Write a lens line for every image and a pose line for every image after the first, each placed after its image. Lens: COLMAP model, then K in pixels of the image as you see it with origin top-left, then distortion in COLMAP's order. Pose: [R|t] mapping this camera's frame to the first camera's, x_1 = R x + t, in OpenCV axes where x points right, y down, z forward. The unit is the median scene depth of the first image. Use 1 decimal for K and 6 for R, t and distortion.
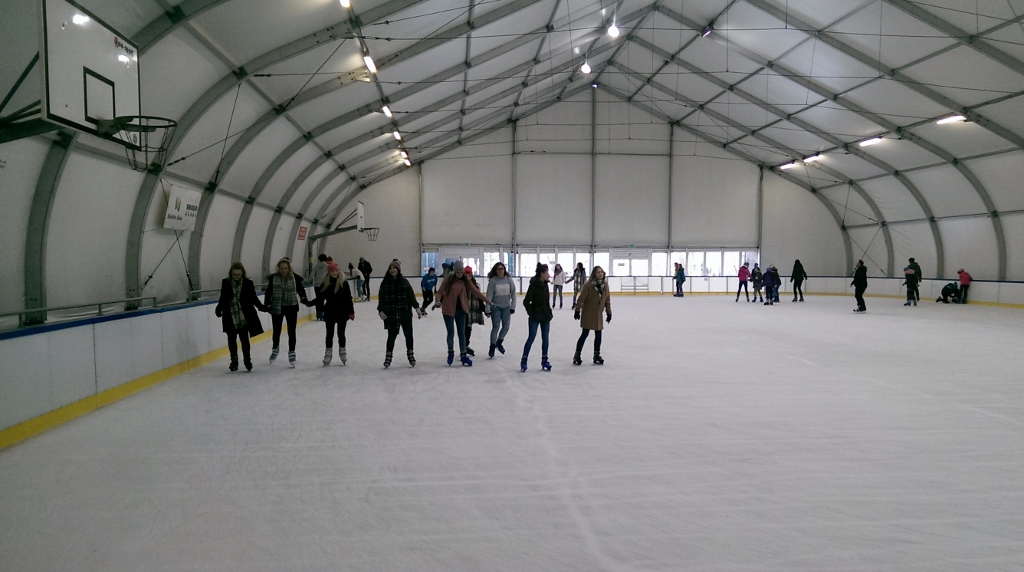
lens RADIAL K [[732.1, 0, 529.3], [0, 732.1, 291.5], [0, 0, 1]] dist [0.132410, -0.179365]
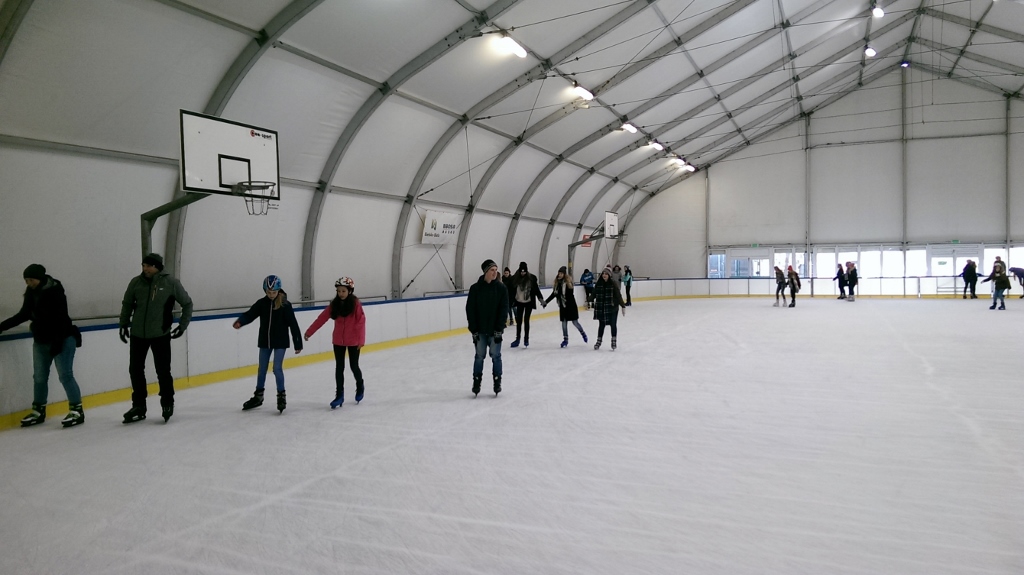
lens RADIAL K [[732.1, 0, 529.3], [0, 732.1, 293.0], [0, 0, 1]] dist [0.132410, -0.179365]
pose [[0.874301, 0.005728, -0.485351, 0.149070], [-0.005395, 0.999983, 0.002085, -0.000639], [0.485355, 0.000796, 0.874317, -0.018198]]
